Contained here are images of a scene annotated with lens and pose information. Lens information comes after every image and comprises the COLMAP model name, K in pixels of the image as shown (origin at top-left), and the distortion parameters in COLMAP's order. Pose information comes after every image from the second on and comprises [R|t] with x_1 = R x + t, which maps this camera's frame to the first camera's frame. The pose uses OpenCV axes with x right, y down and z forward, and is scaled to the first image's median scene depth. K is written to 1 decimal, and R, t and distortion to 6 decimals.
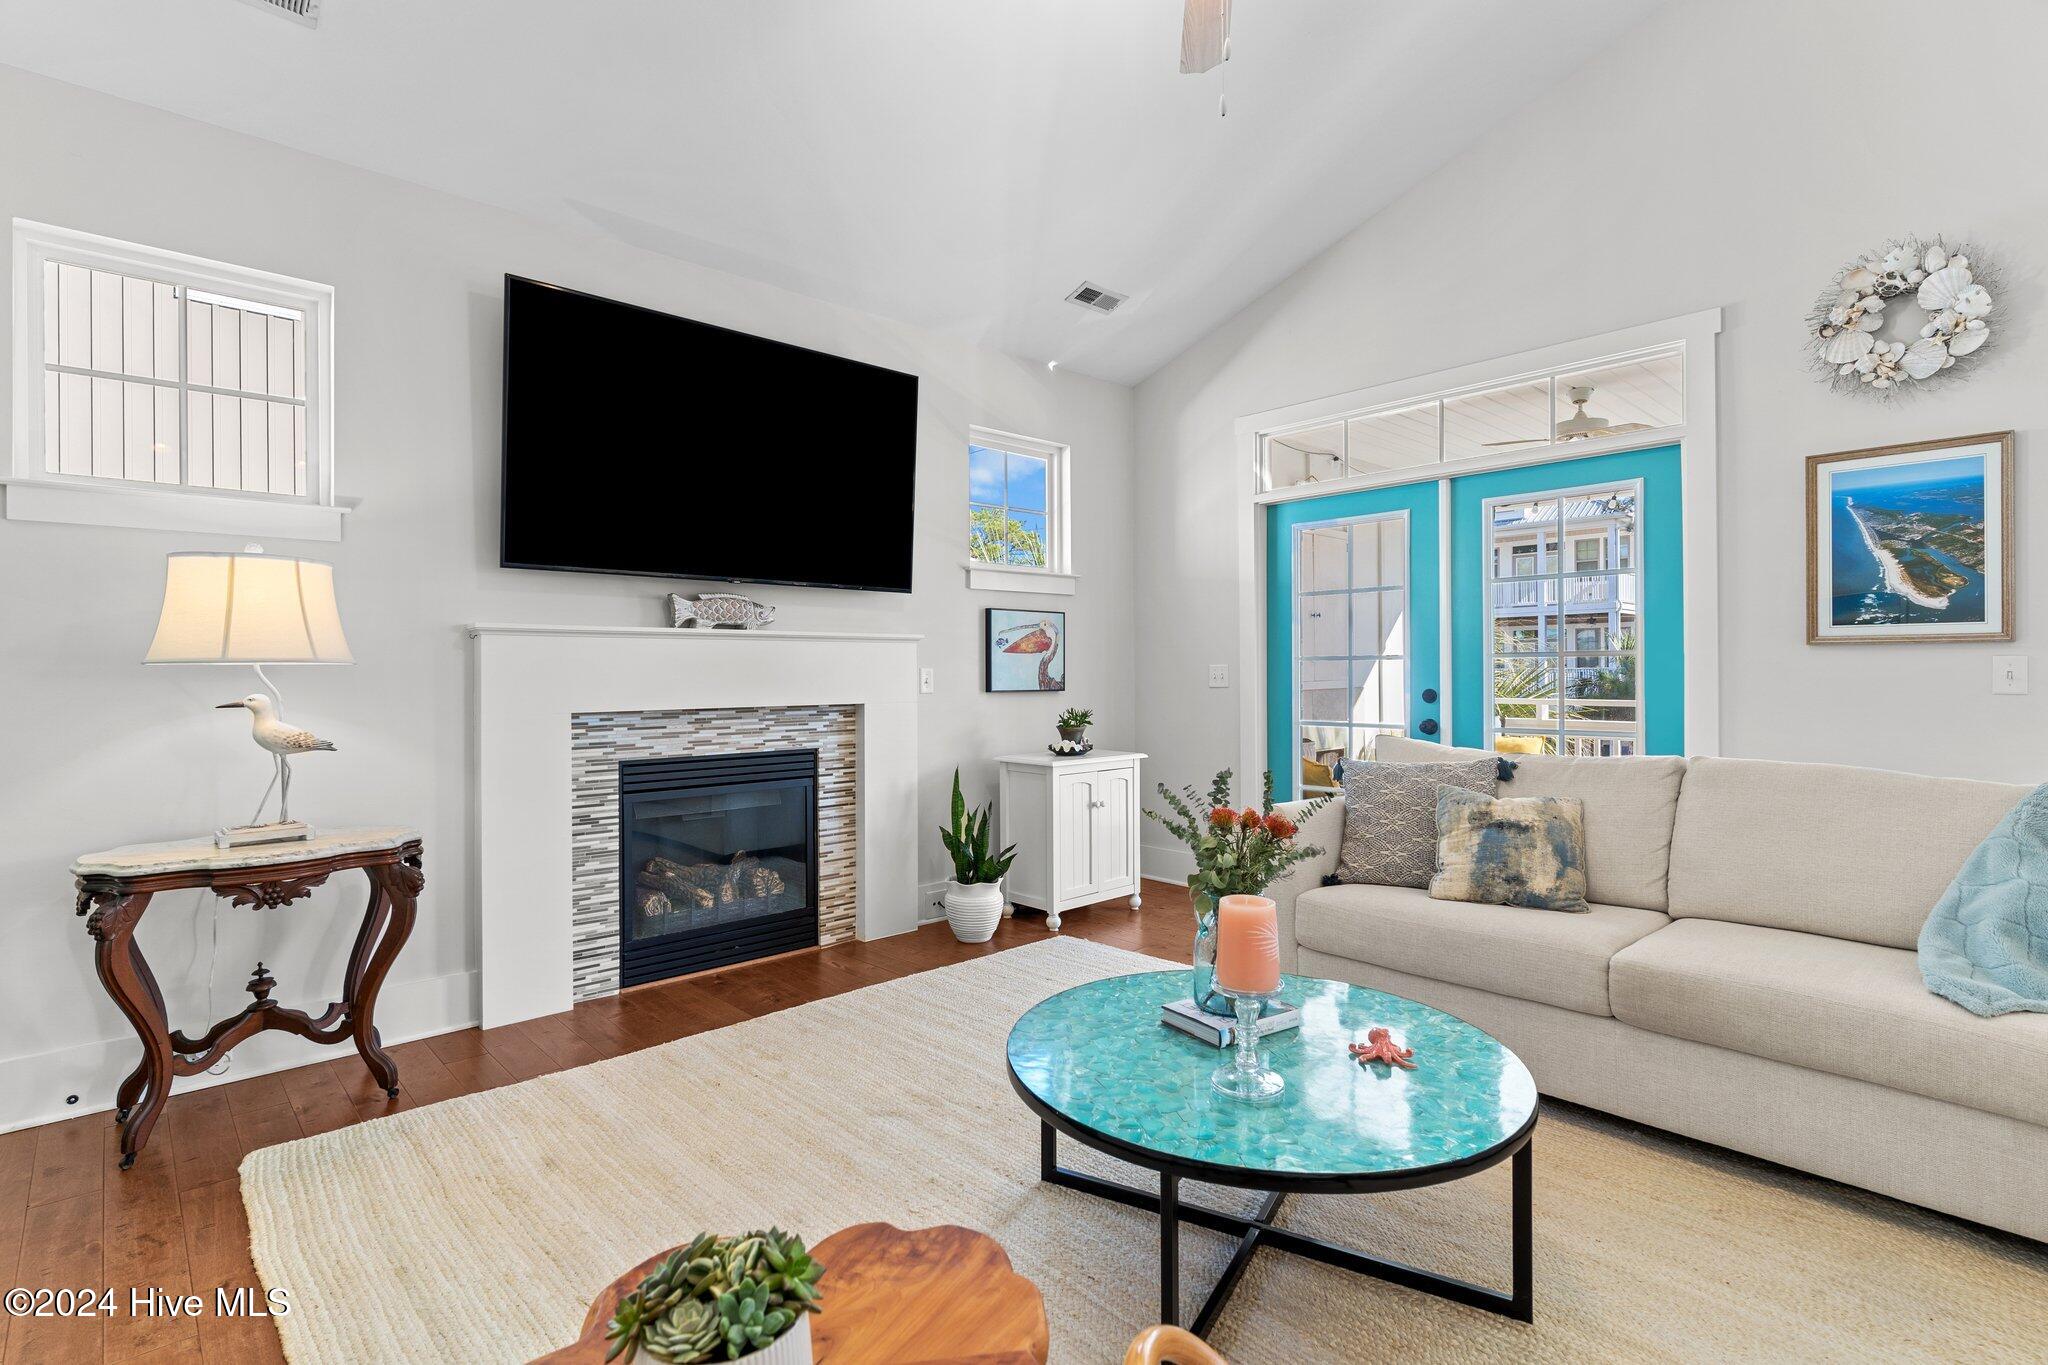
lens RADIAL K [[979.8, 0, 1015.1], [0, 979.8, 669.6], [0, 0, 1]] dist [0.000896, 0.000301]
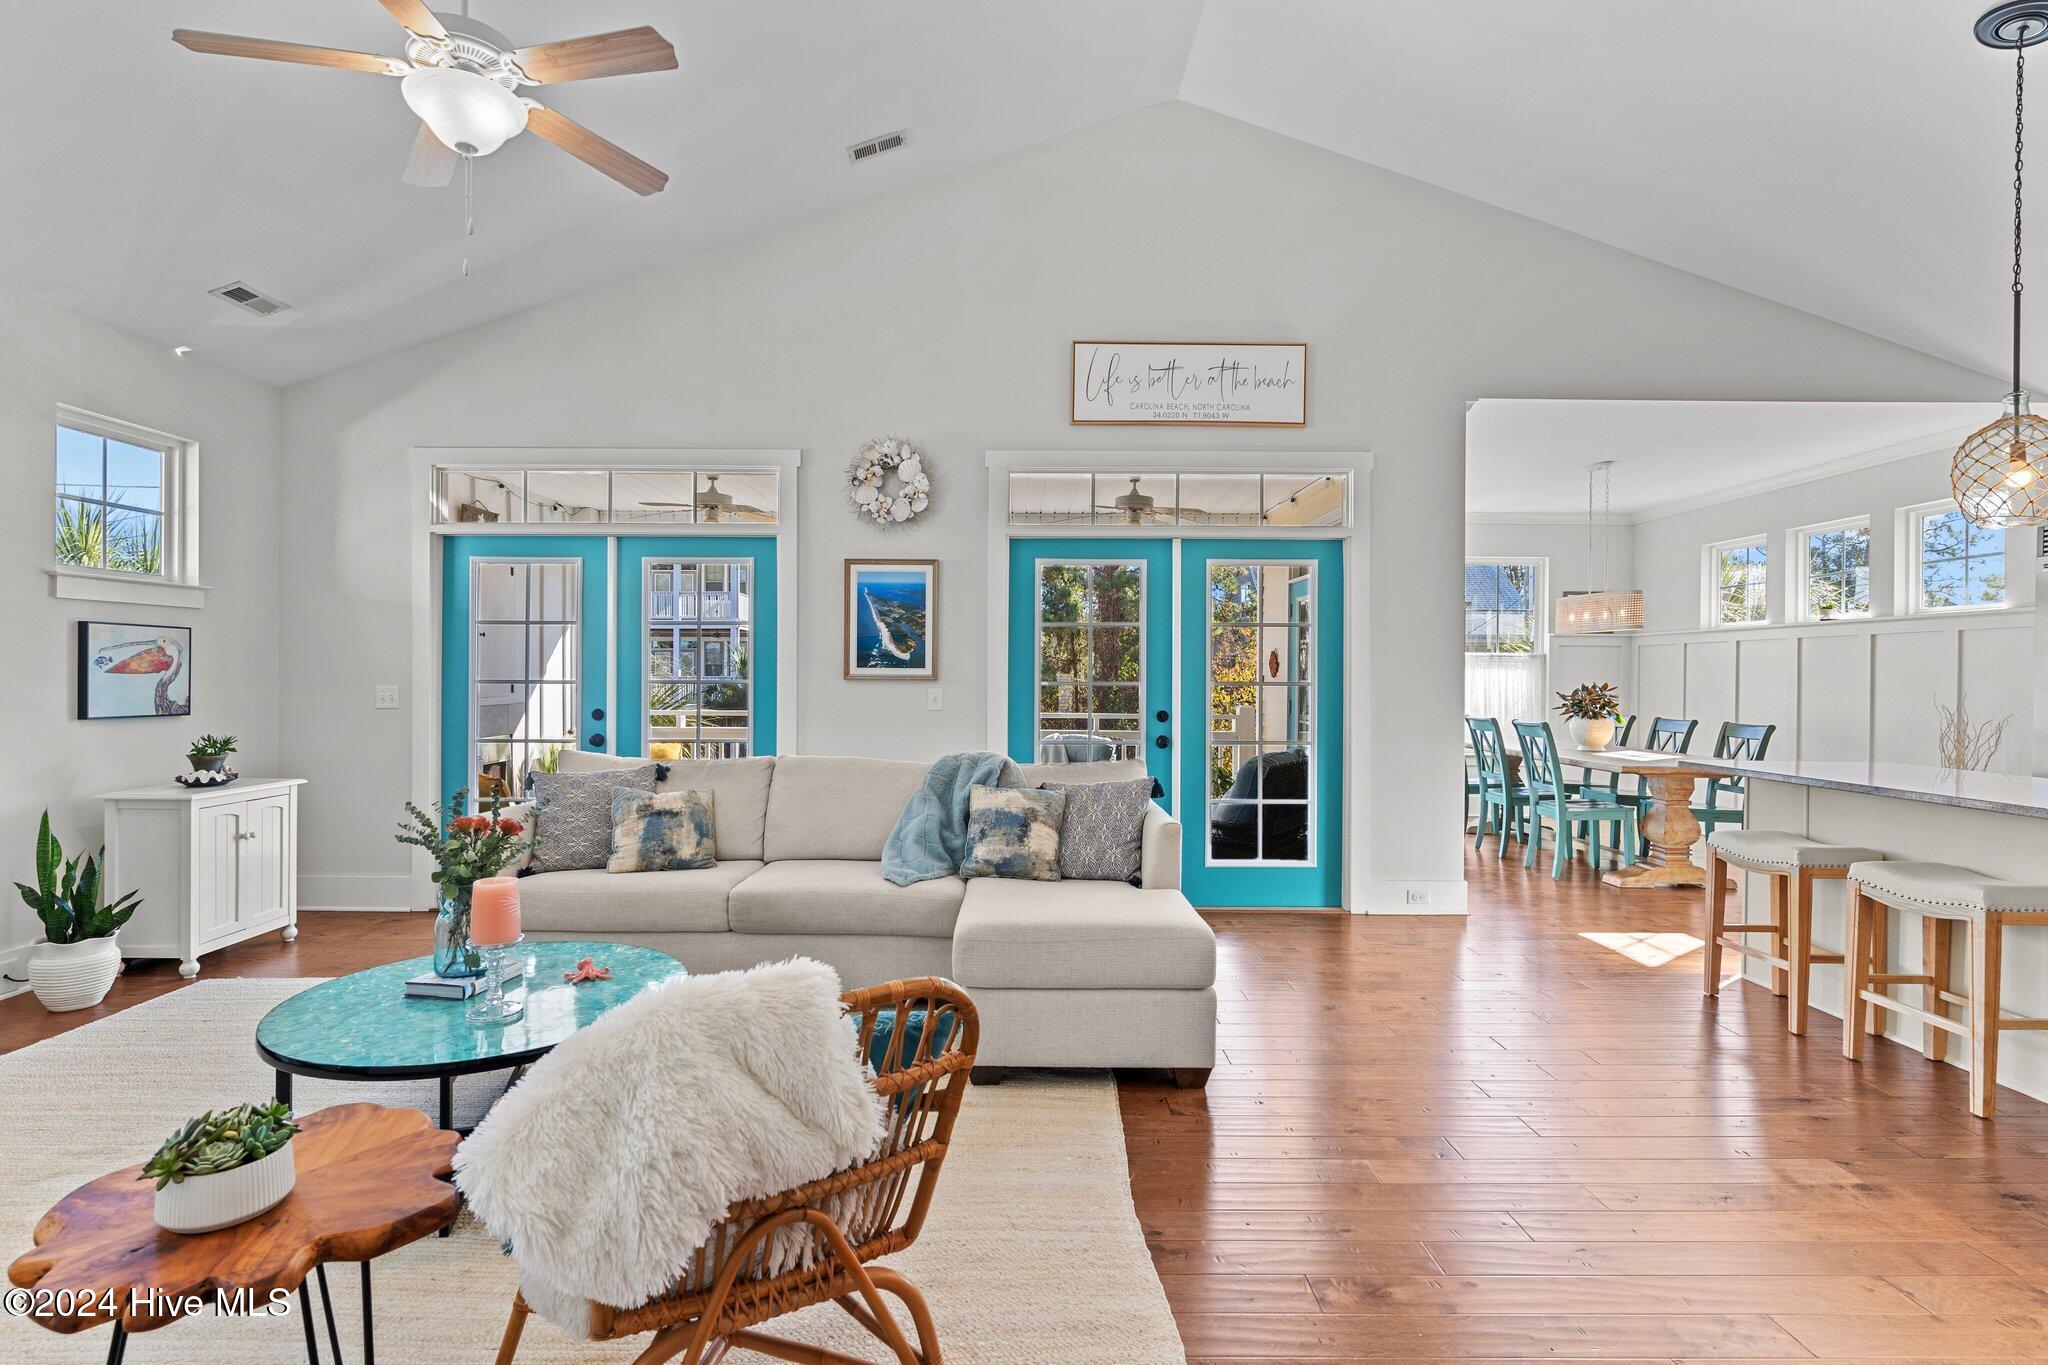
lens RADIAL K [[979.8, 0, 1017.8], [0, 979.8, 676.7], [0, 0, 1]] dist [0.000896, 0.000301]
pose [[0.674834, 0.007893, 0.737927, -0.144659], [-0.010091, 0.999948, -0.001467, -0.028558], [-0.737901, -0.006456, 0.674878, -0.237833]]
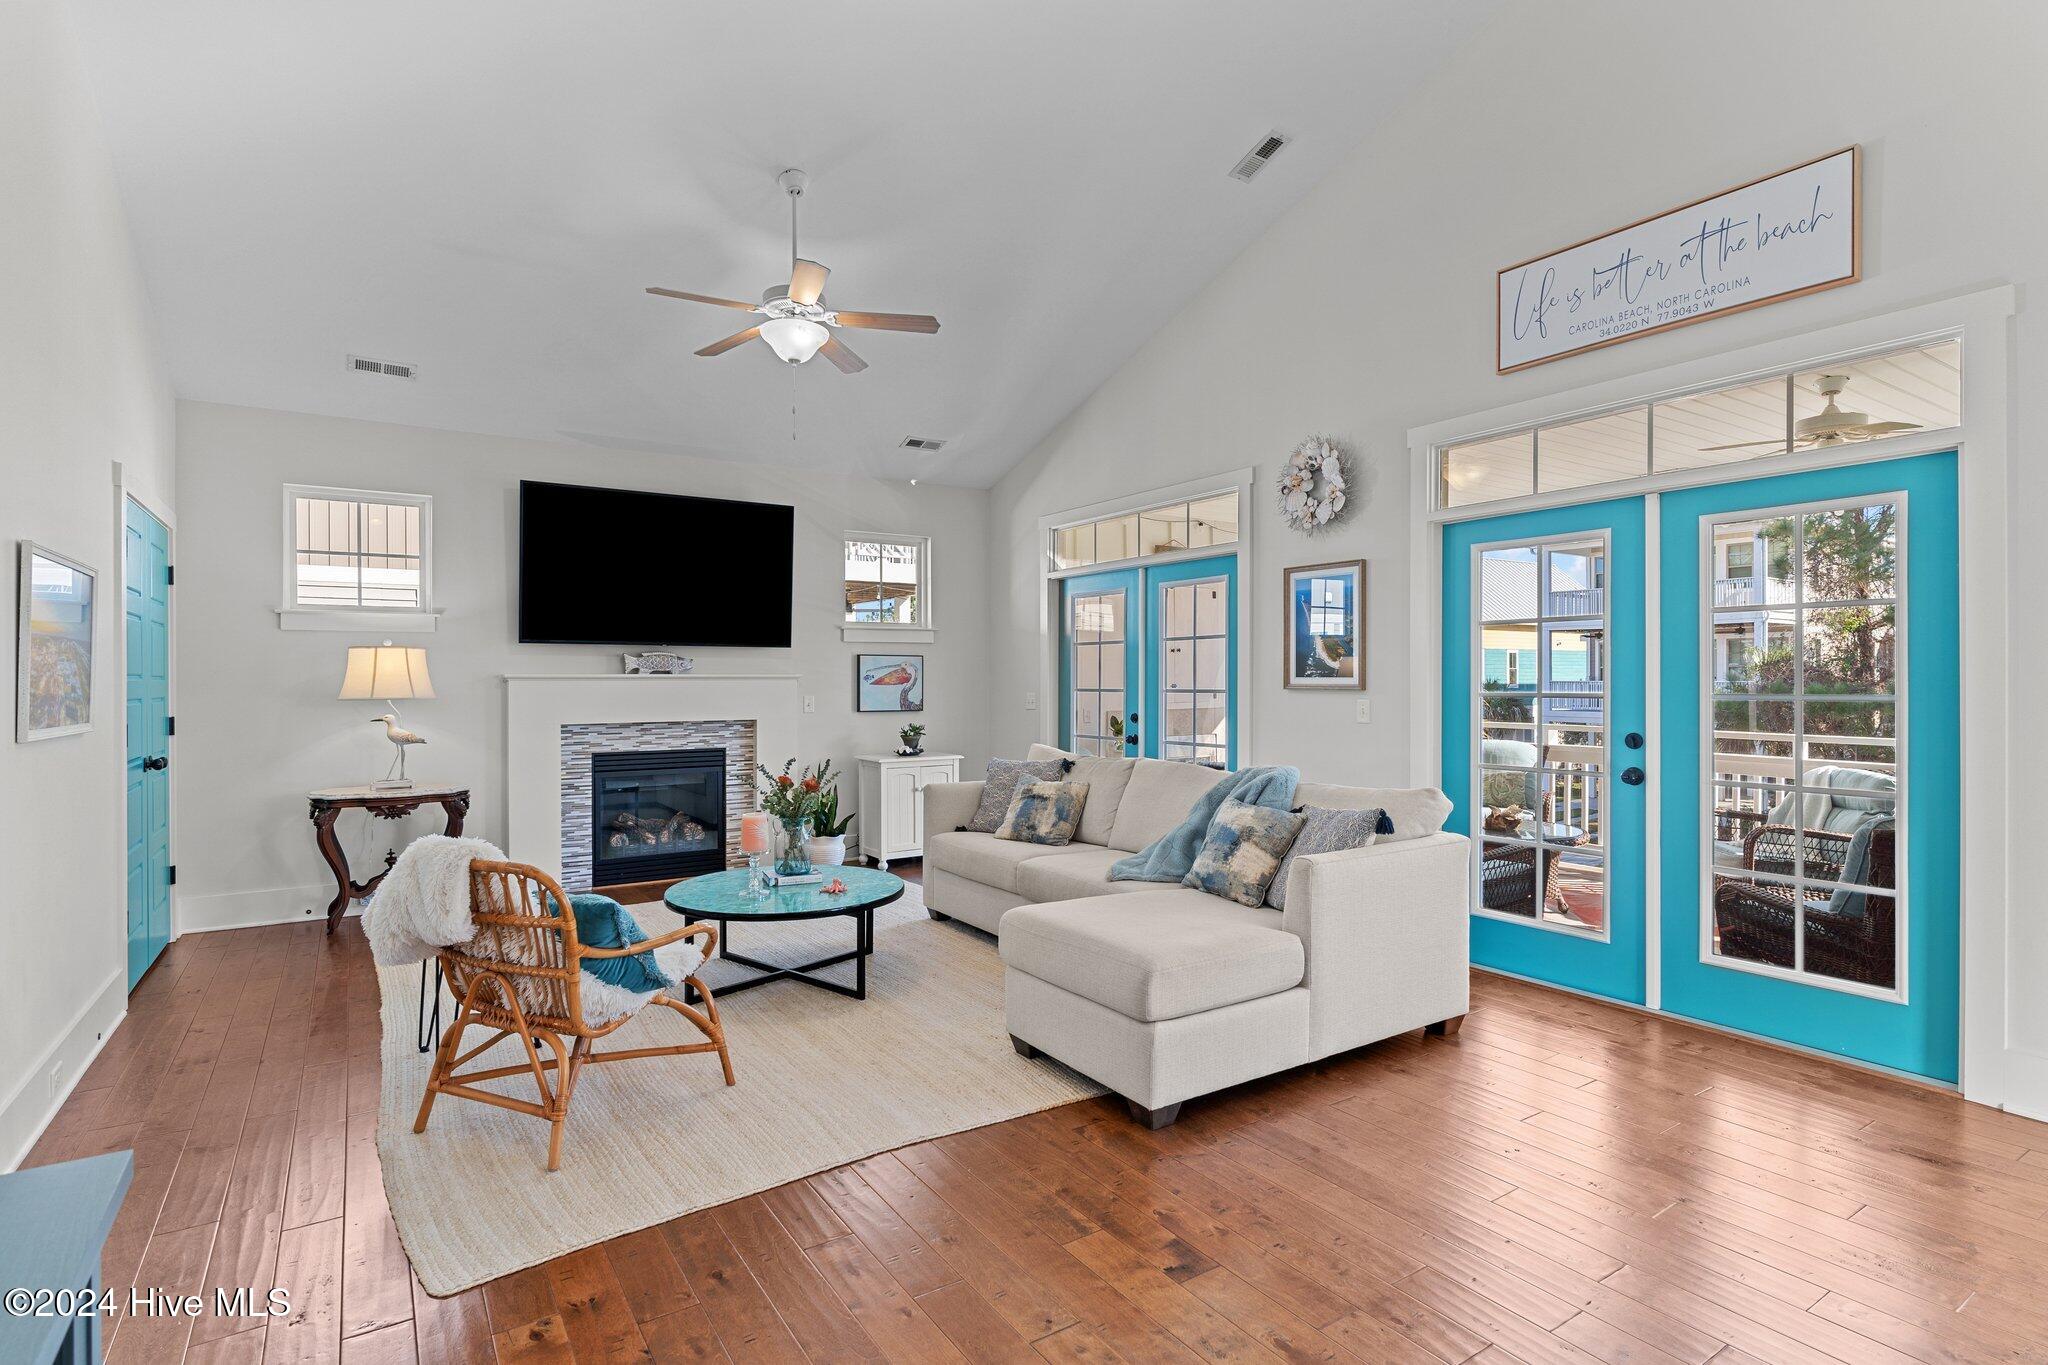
lens RADIAL K [[1010.9, 0, 1017.8], [0, 1010.9, 679.6], [0, 0, 1]] dist [-0.000805, 0.001458]
pose [[0.986487, 0.003661, -0.163801, 0.610513], [-0.003079, 0.999988, 0.003809, -0.042742], [0.163813, -0.003253, 0.986486, -0.606503]]
